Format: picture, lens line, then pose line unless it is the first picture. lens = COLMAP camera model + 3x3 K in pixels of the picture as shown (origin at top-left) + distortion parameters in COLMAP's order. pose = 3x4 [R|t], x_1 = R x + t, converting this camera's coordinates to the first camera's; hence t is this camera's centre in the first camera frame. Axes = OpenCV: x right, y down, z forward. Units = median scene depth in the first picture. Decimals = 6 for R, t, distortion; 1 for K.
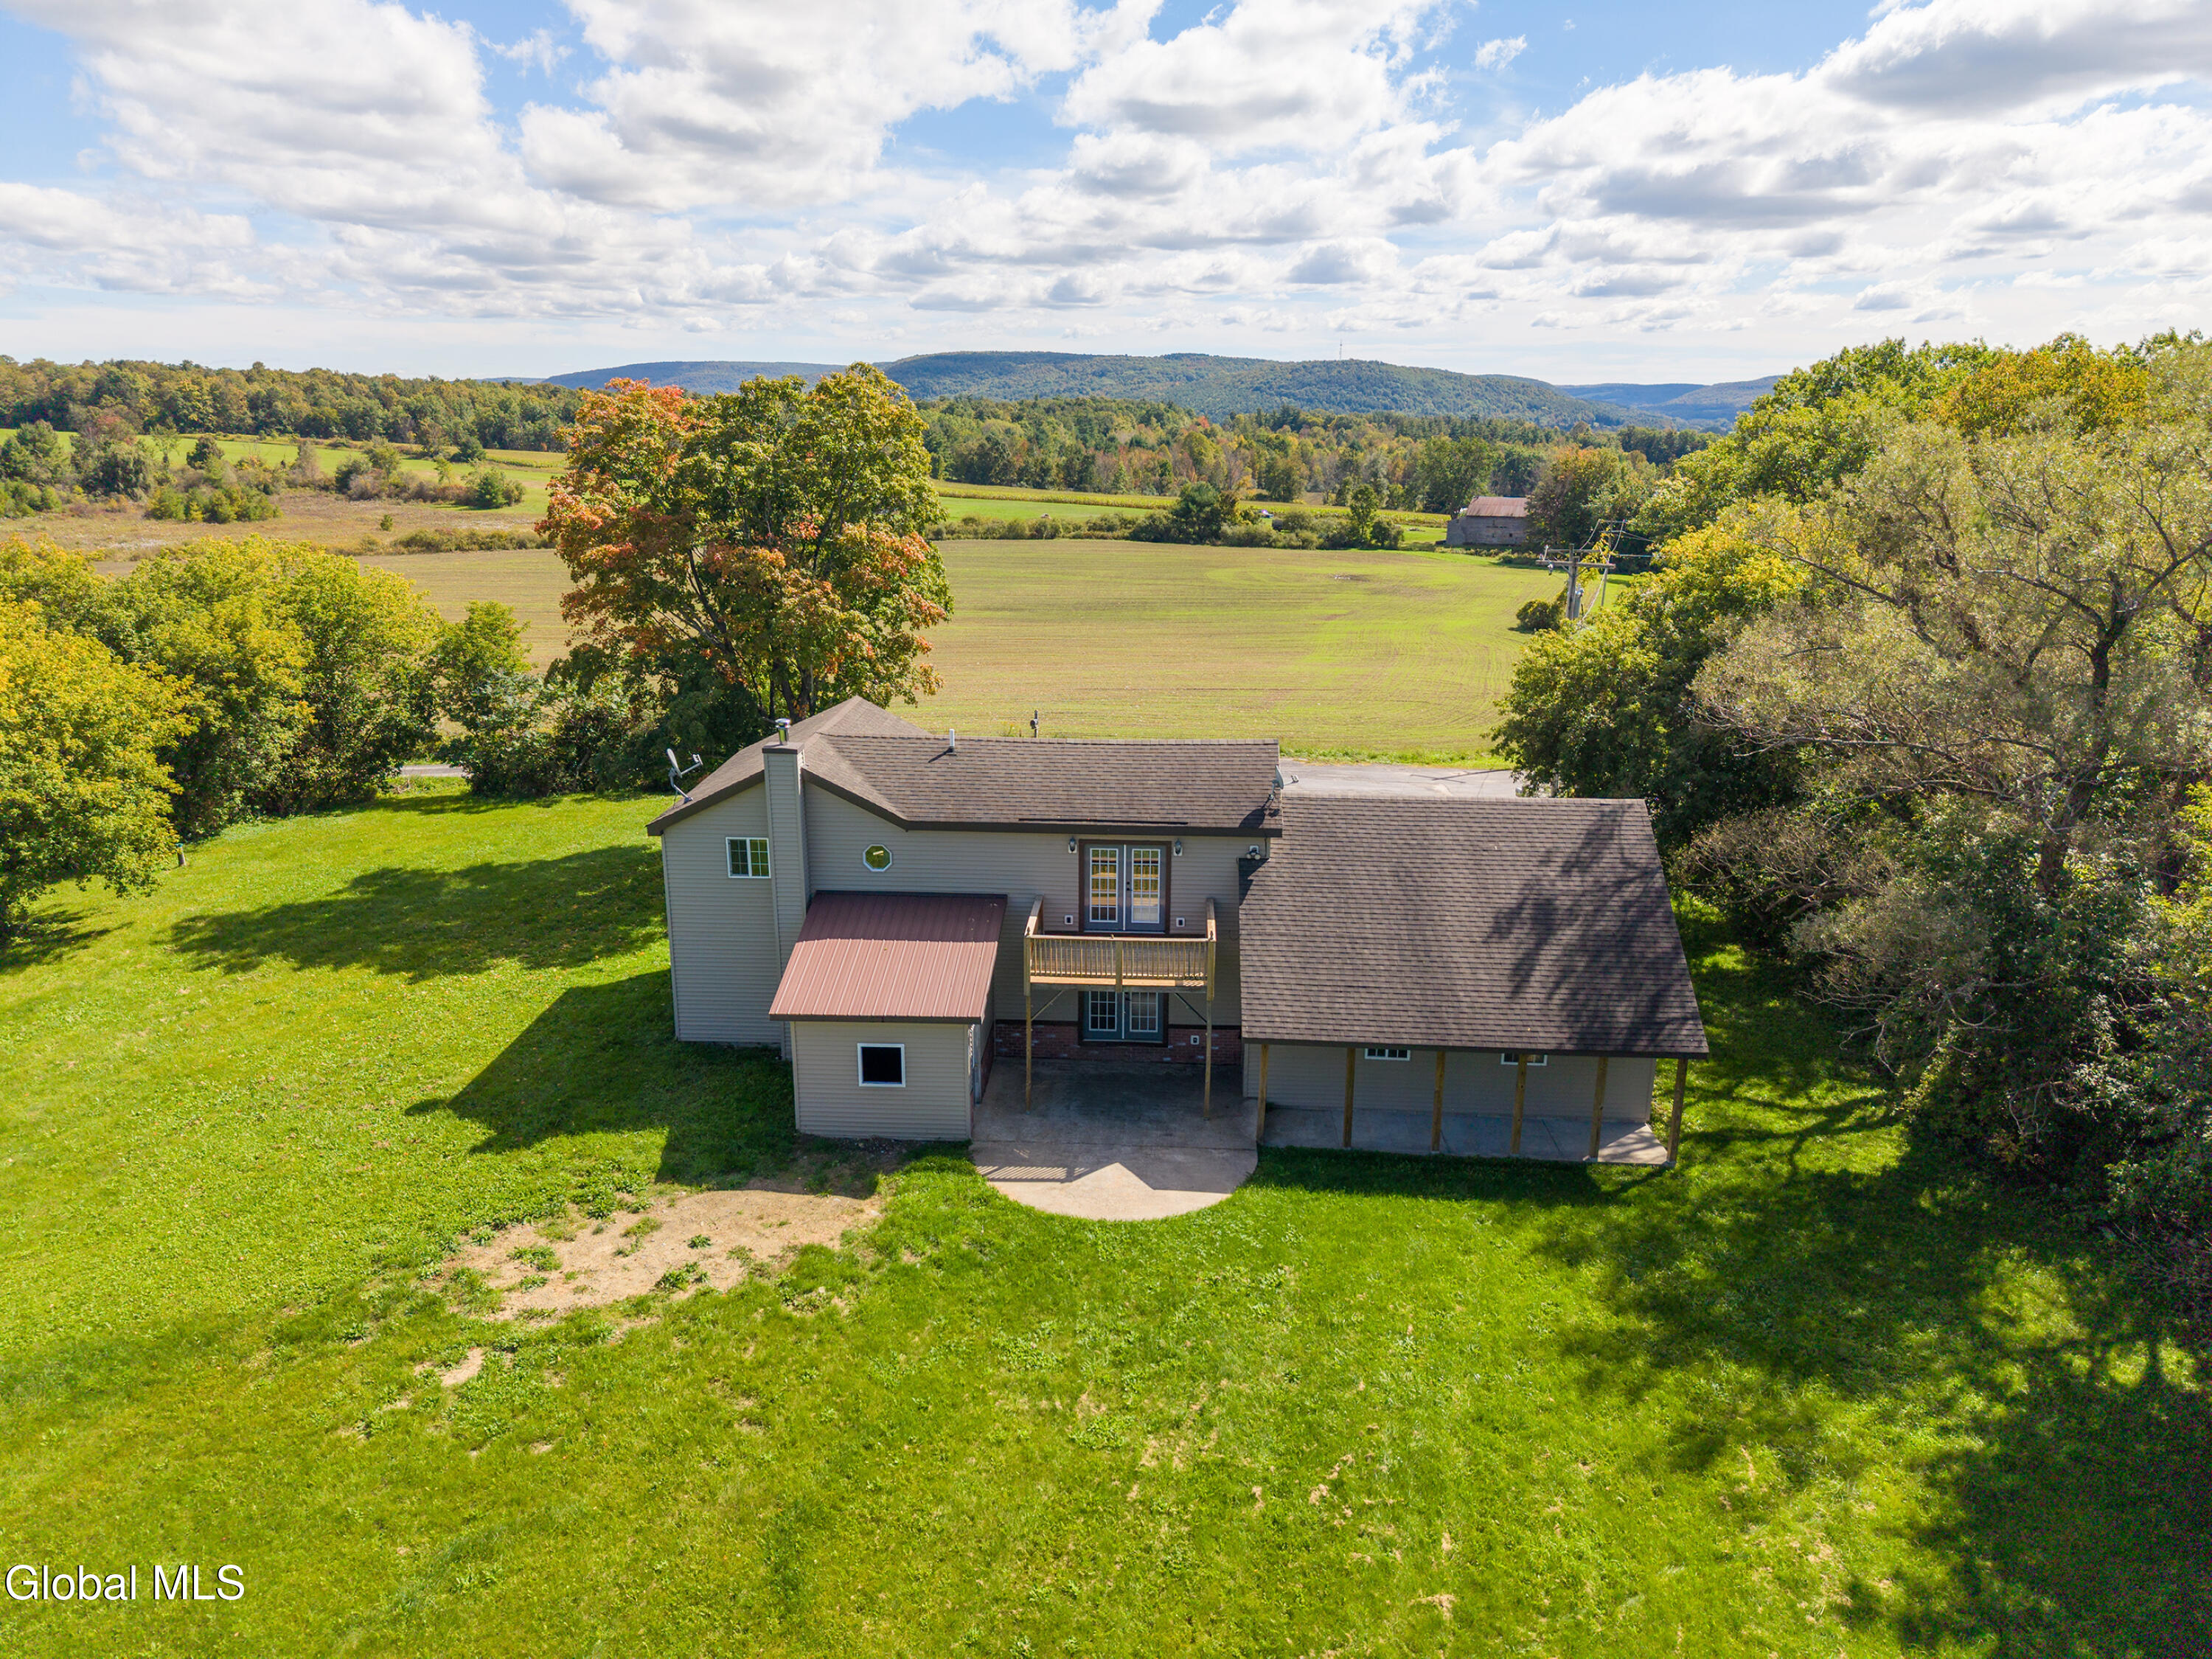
lens RADIAL K [[1486.7, 0, 1107.8], [0, 1486.7, 823.8], [0, 0, 1]] dist [0.026687, -0.029664]
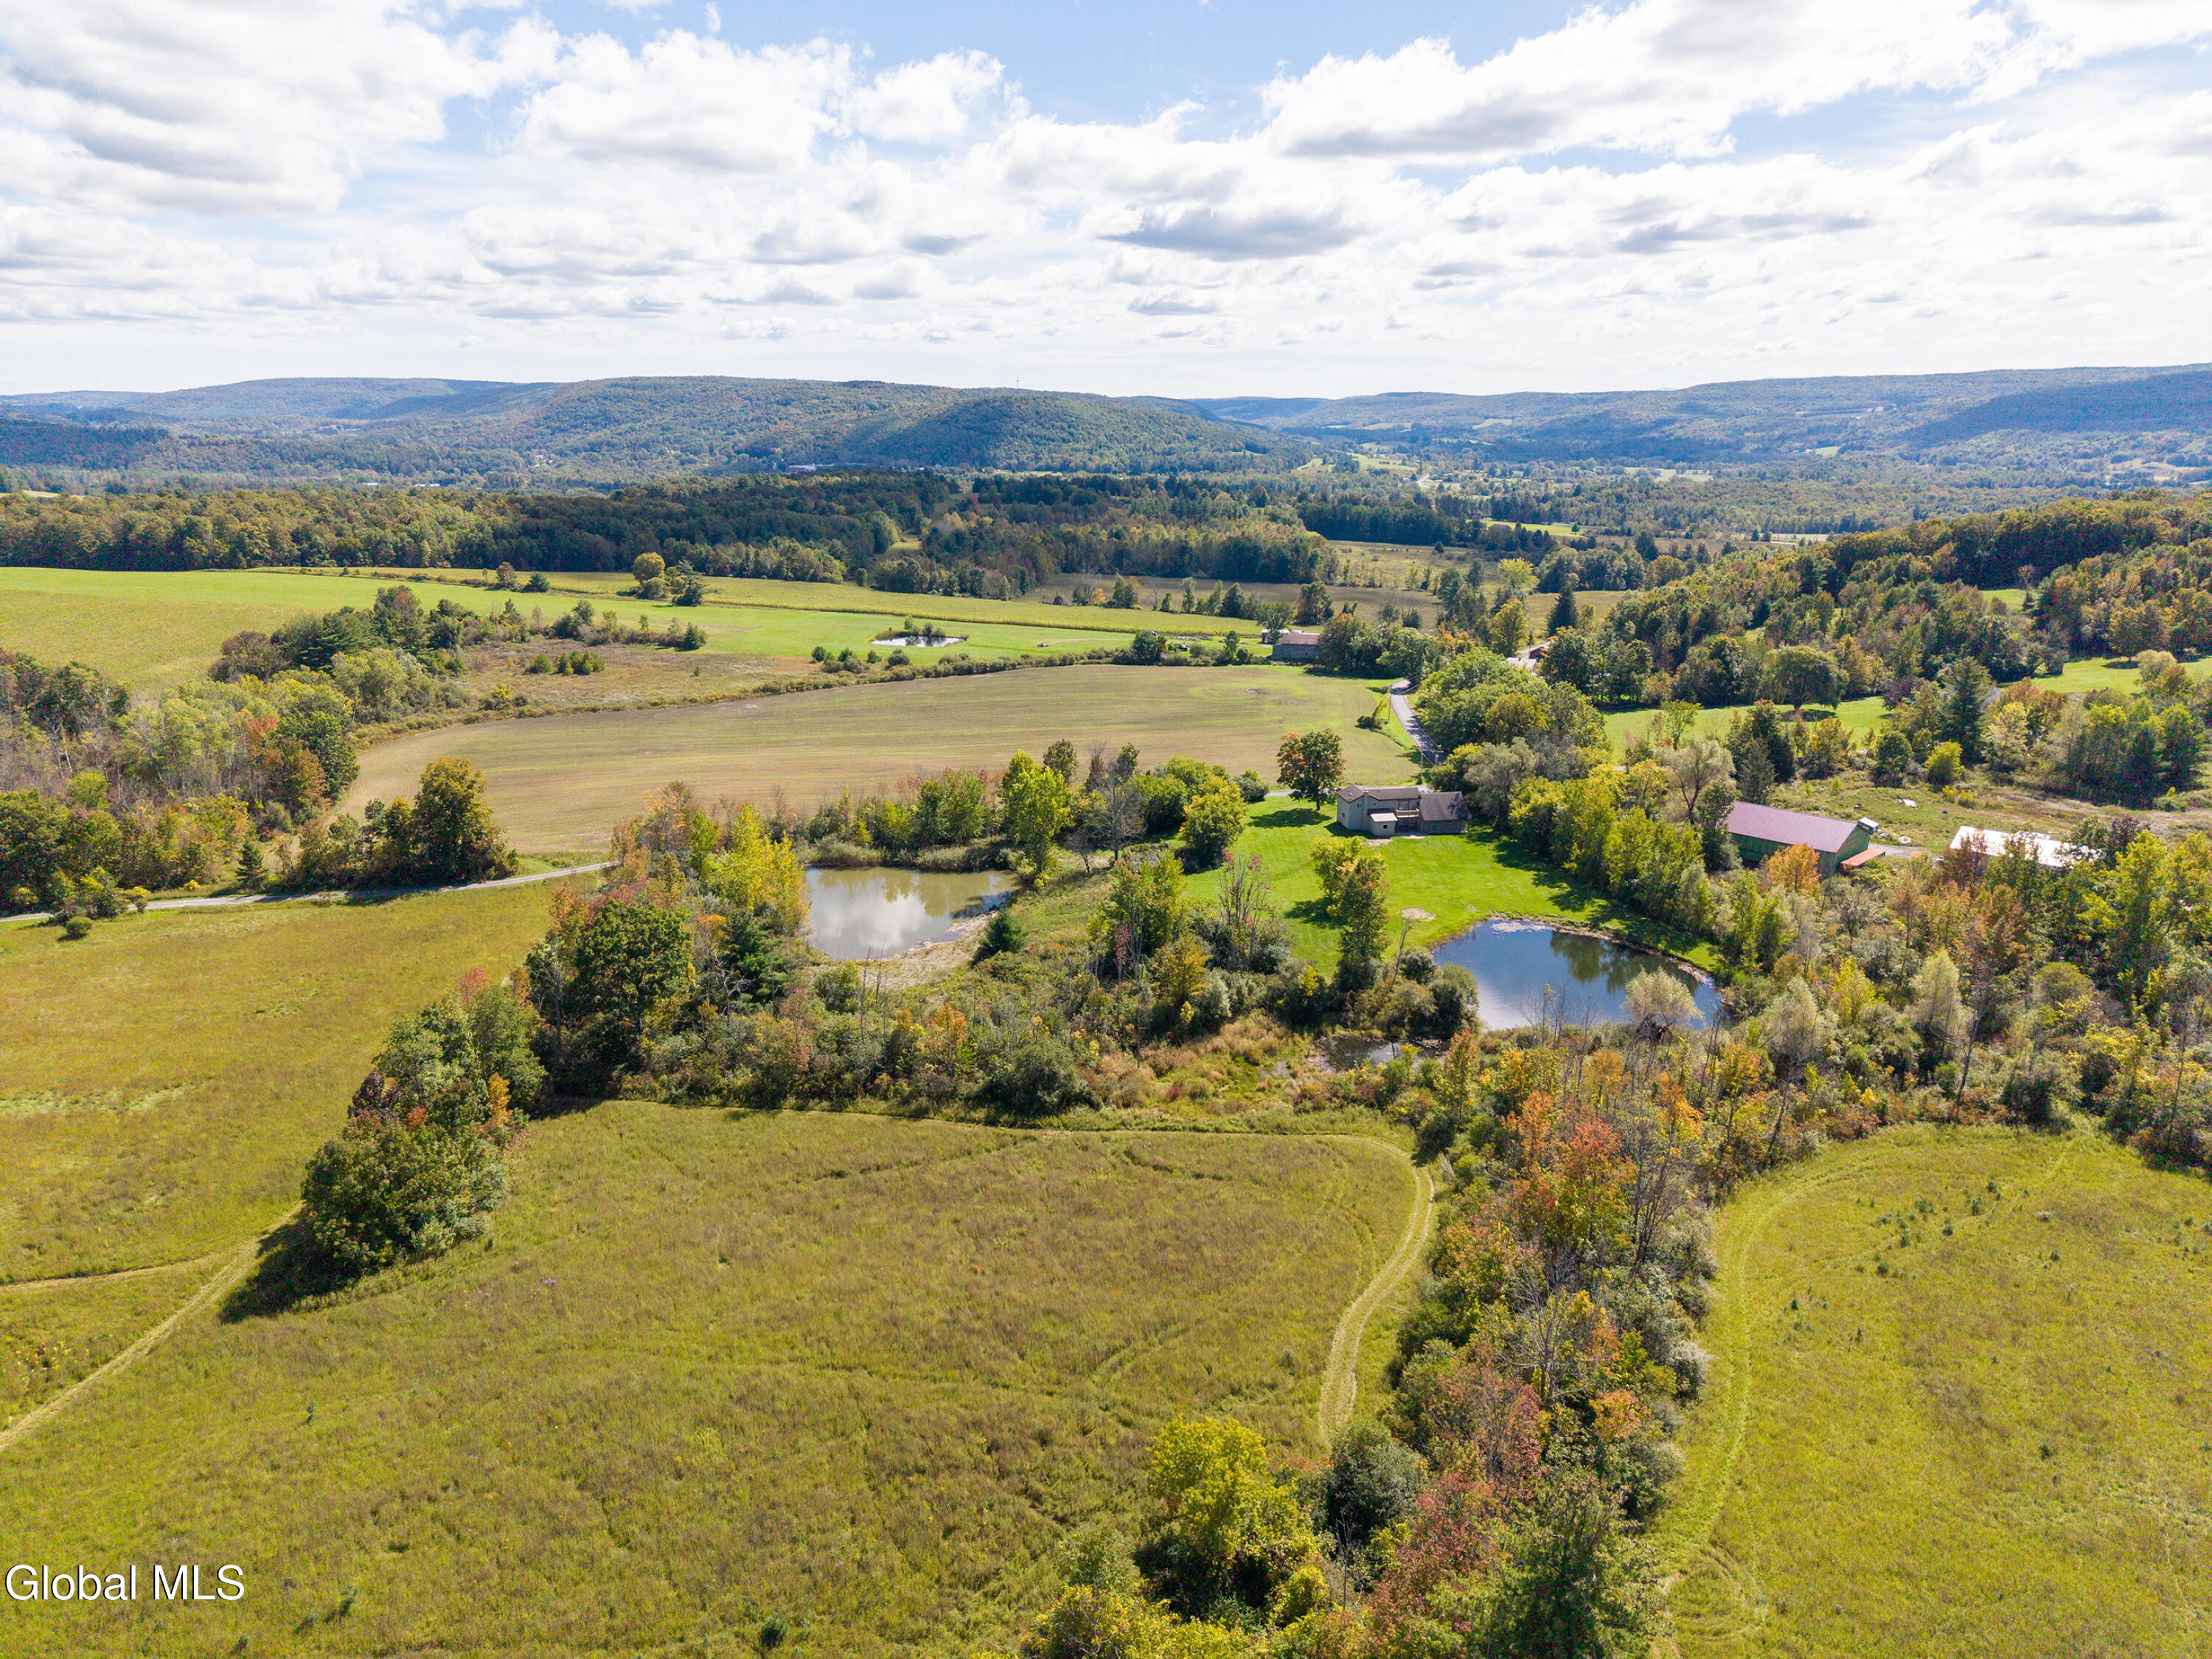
lens RADIAL K [[1486.7, 0, 1107.8], [0, 1486.7, 823.8], [0, 0, 1]] dist [0.026687, -0.029664]
pose [[0.974182, -0.065158, 0.216158, -3.348251], [0.065774, 0.997825, 0.004347, -0.001917], [-0.215971, 0.009982, 0.976349, -6.629236]]
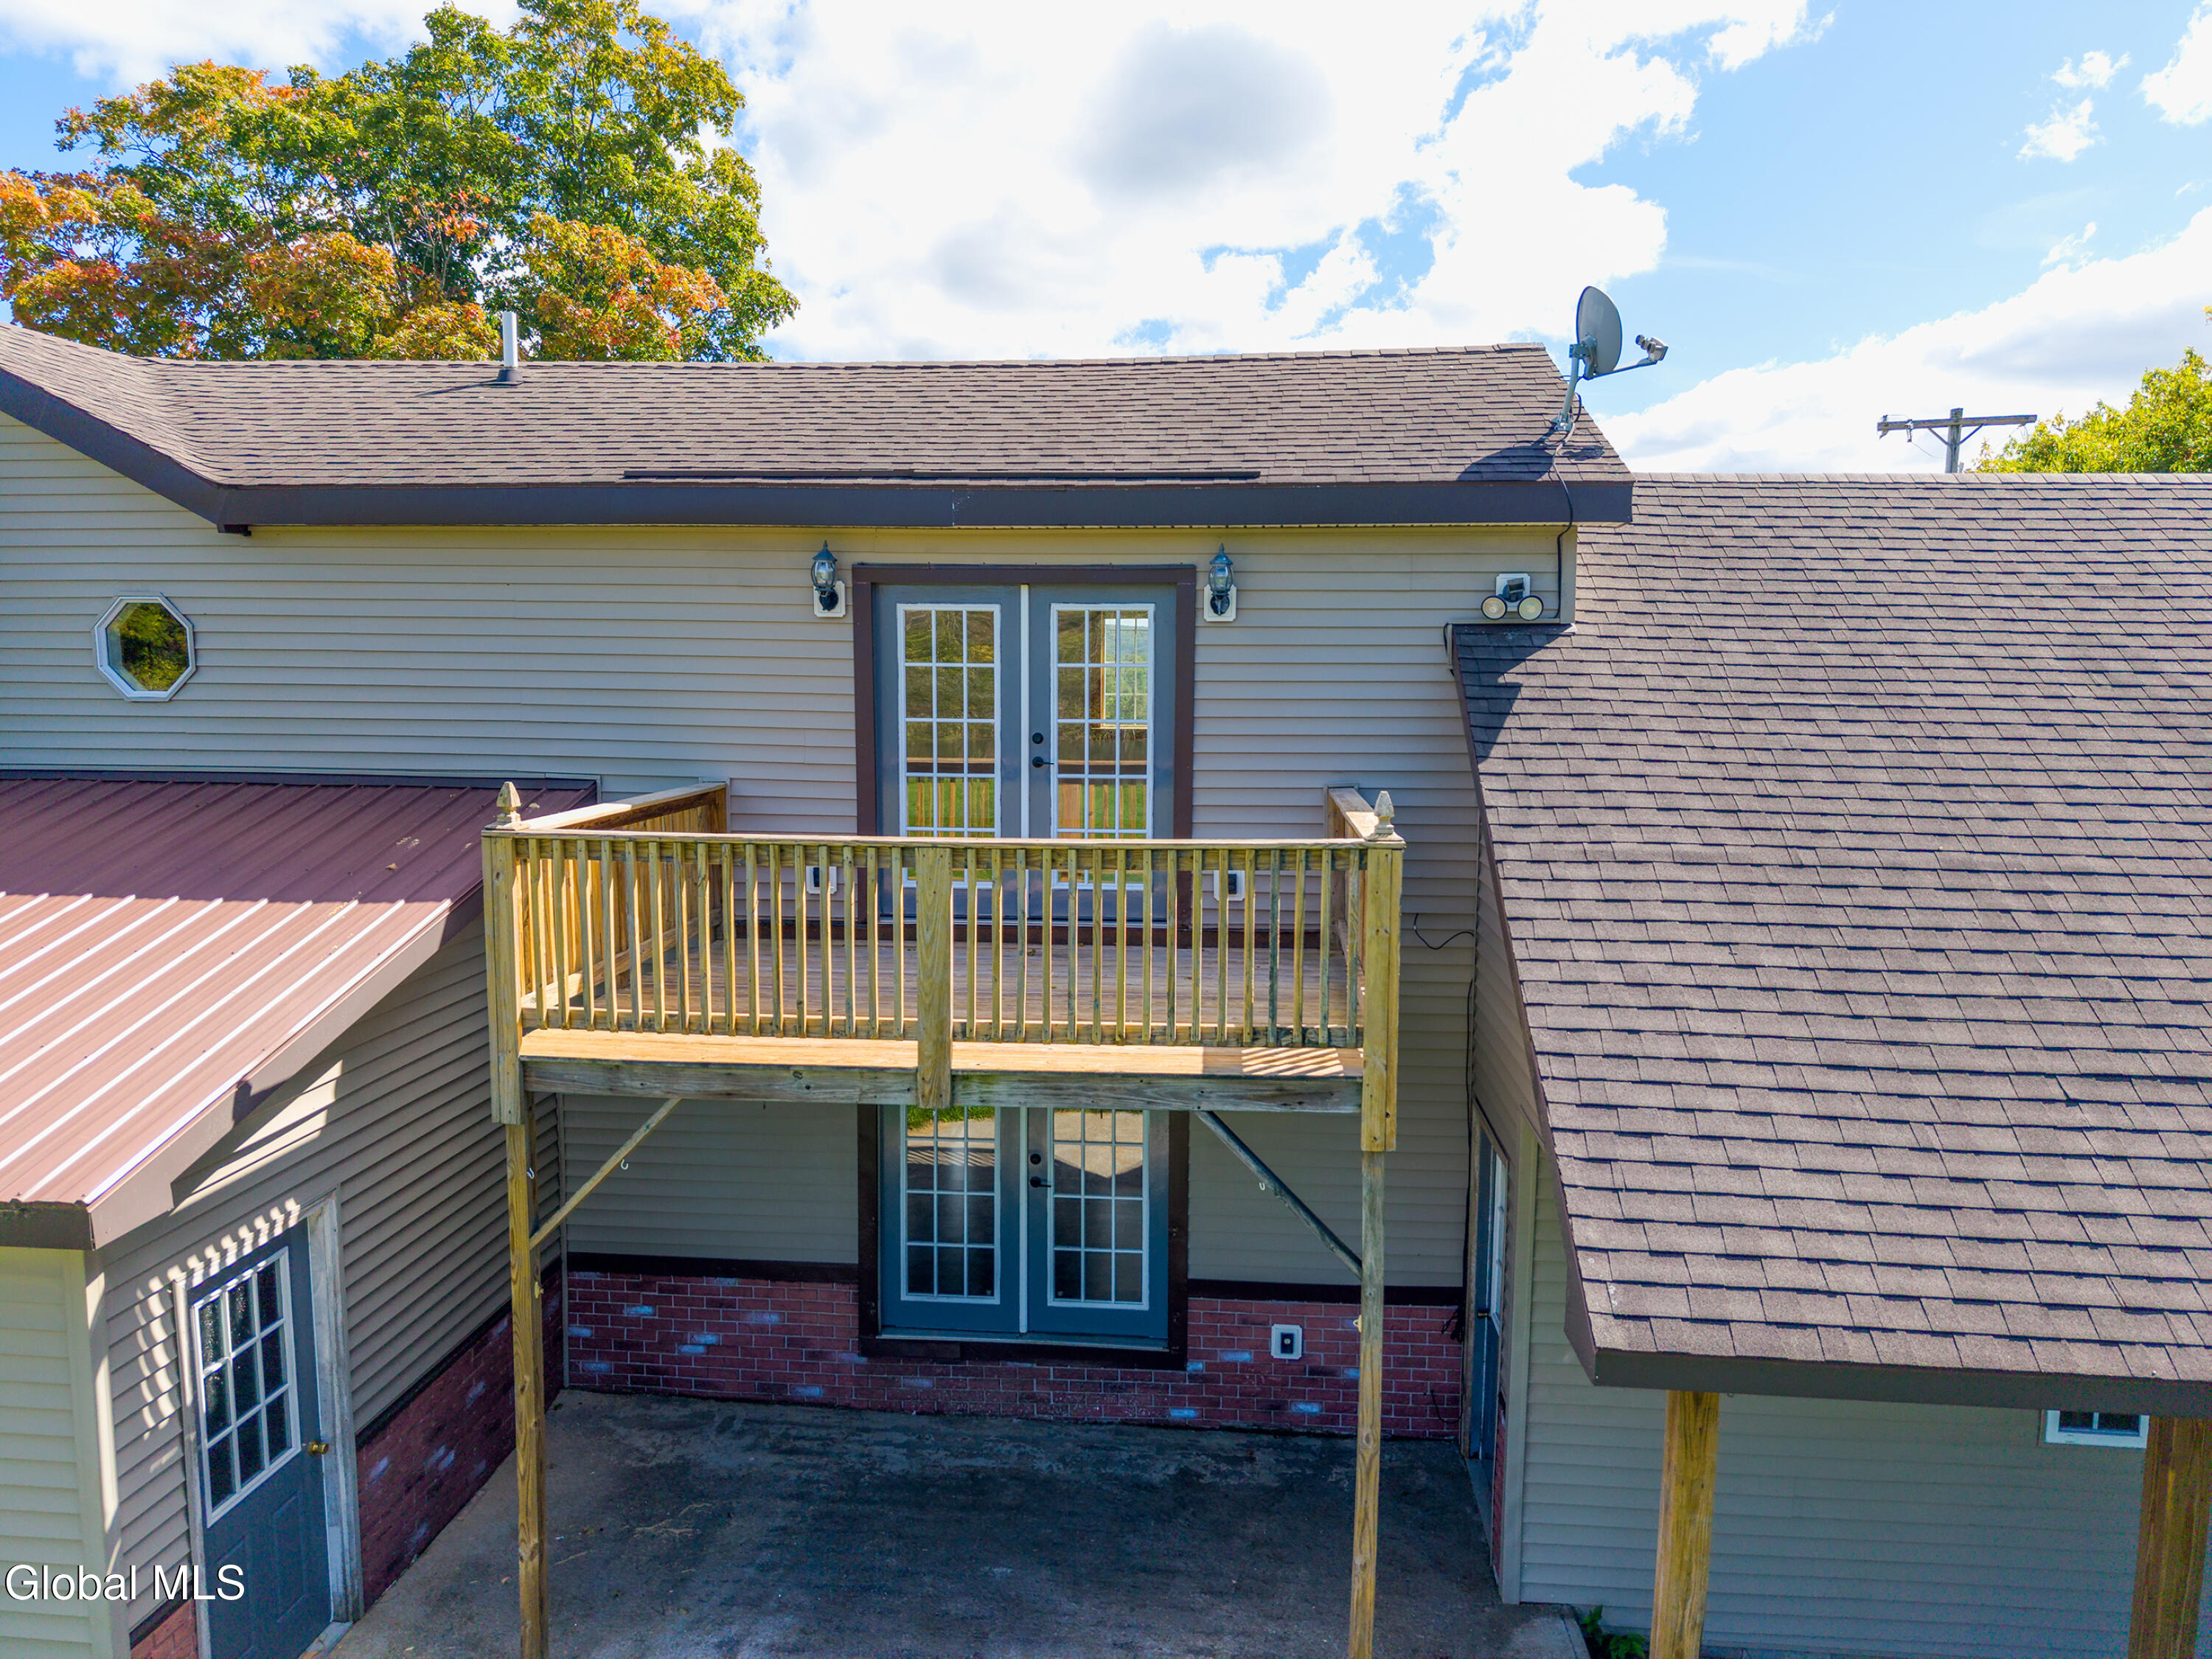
lens RADIAL K [[1473.2, 0, 1106.0], [0, 1473.2, 829.5], [0, 0, 1]] dist [-0.012559, -0.003638]
pose [[0.999292, 0.004630, -0.037332, 0.036224], [-0.011219, 0.983914, -0.178291, 0.103578], [0.035906, 0.178584, 0.983269, 0.735468]]
